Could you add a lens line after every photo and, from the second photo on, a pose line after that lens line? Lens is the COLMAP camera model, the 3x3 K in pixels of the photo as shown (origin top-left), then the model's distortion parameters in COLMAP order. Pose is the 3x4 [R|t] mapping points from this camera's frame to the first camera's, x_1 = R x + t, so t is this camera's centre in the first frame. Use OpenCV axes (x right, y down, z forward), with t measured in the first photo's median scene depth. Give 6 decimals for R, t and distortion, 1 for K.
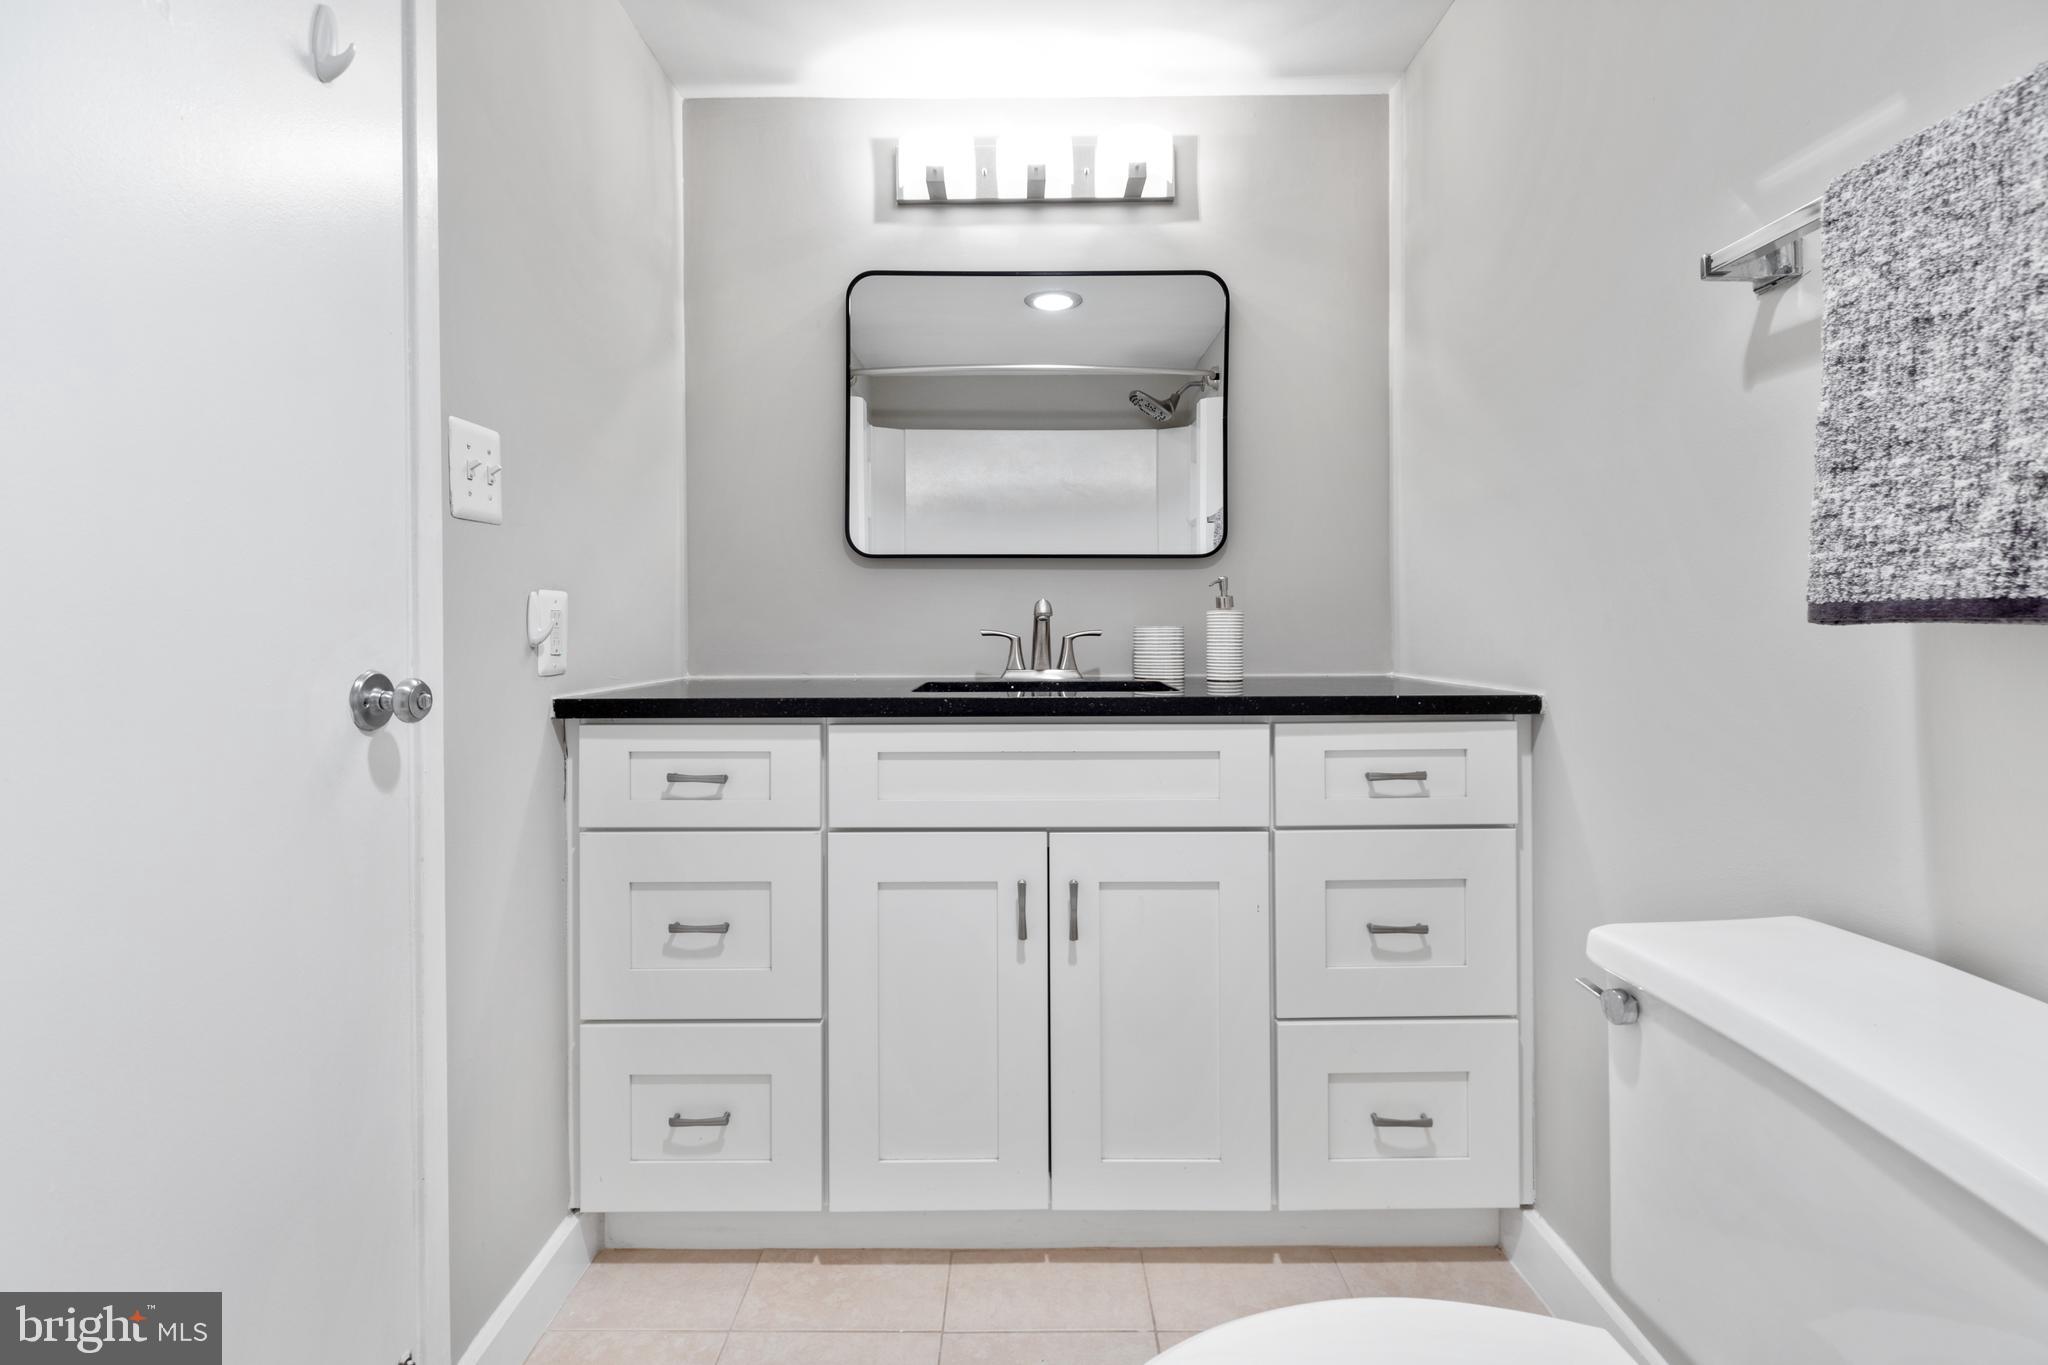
lens RADIAL K [[934.8, 0, 1045.9], [0, 934.8, 632.6], [0, 0, 1]] dist [0.009289, 0.000577]
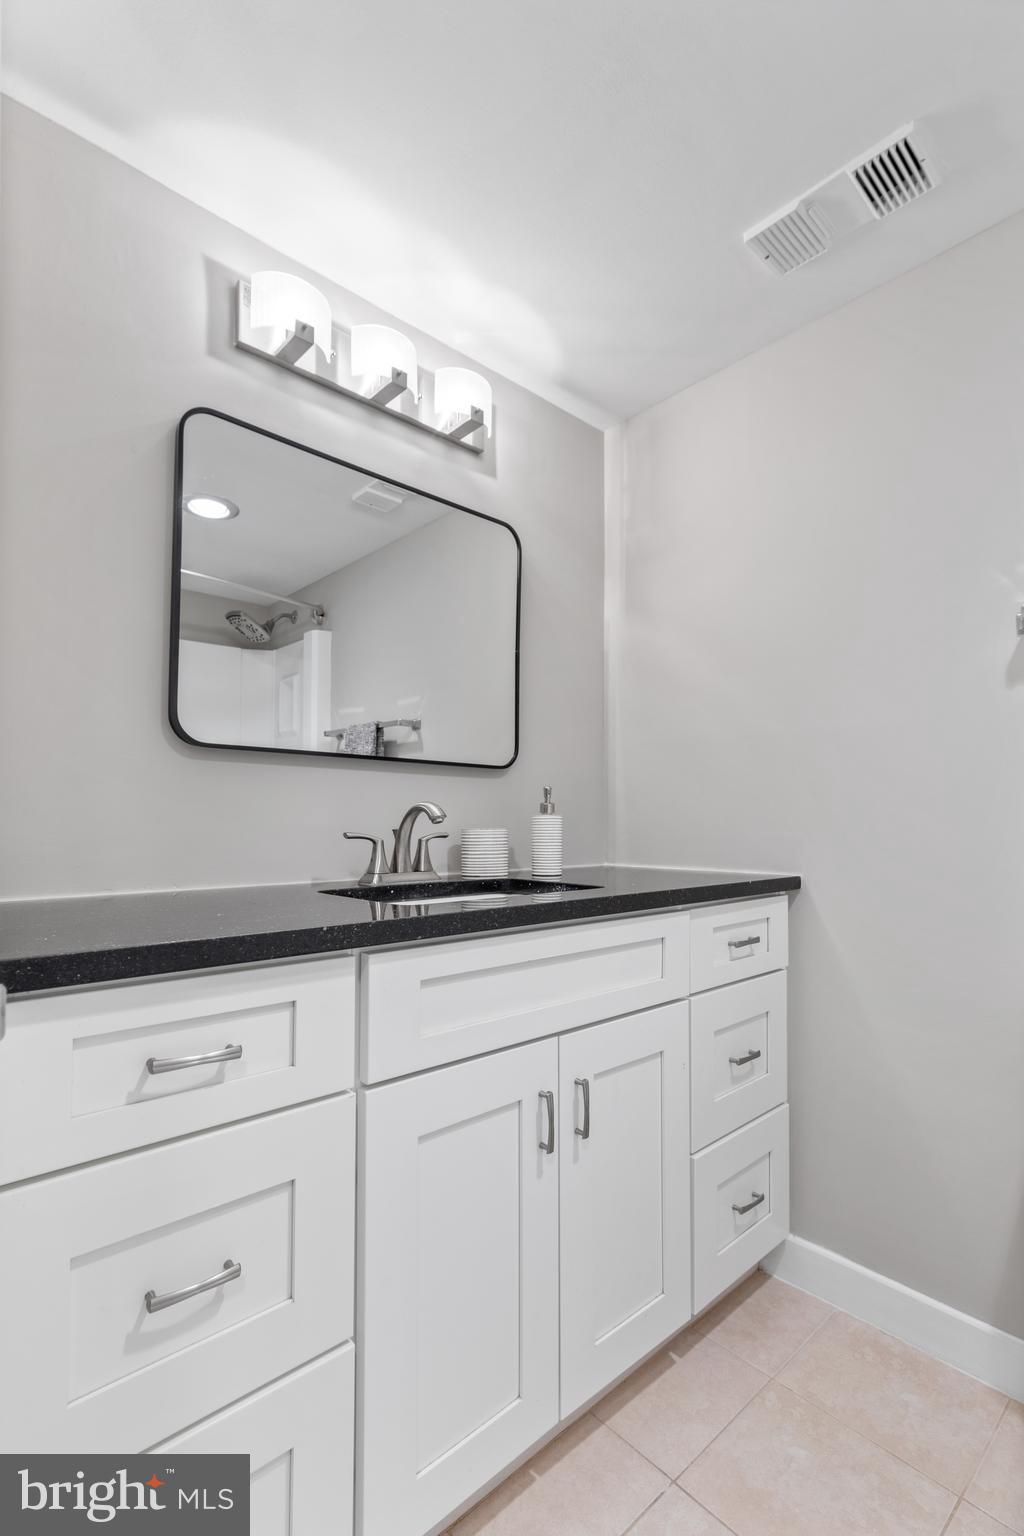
lens RADIAL K [[701.1, 0, 495.8], [0, 701.1, 813.1], [0, 0, 1]] dist [0.009289, 0.000577]
pose [[0.748491, 0.013522, 0.663007, -0.440541], [0.000799, 0.999773, -0.021293, -0.007421], [-0.663144, 0.016467, 0.748311, 0.383642]]
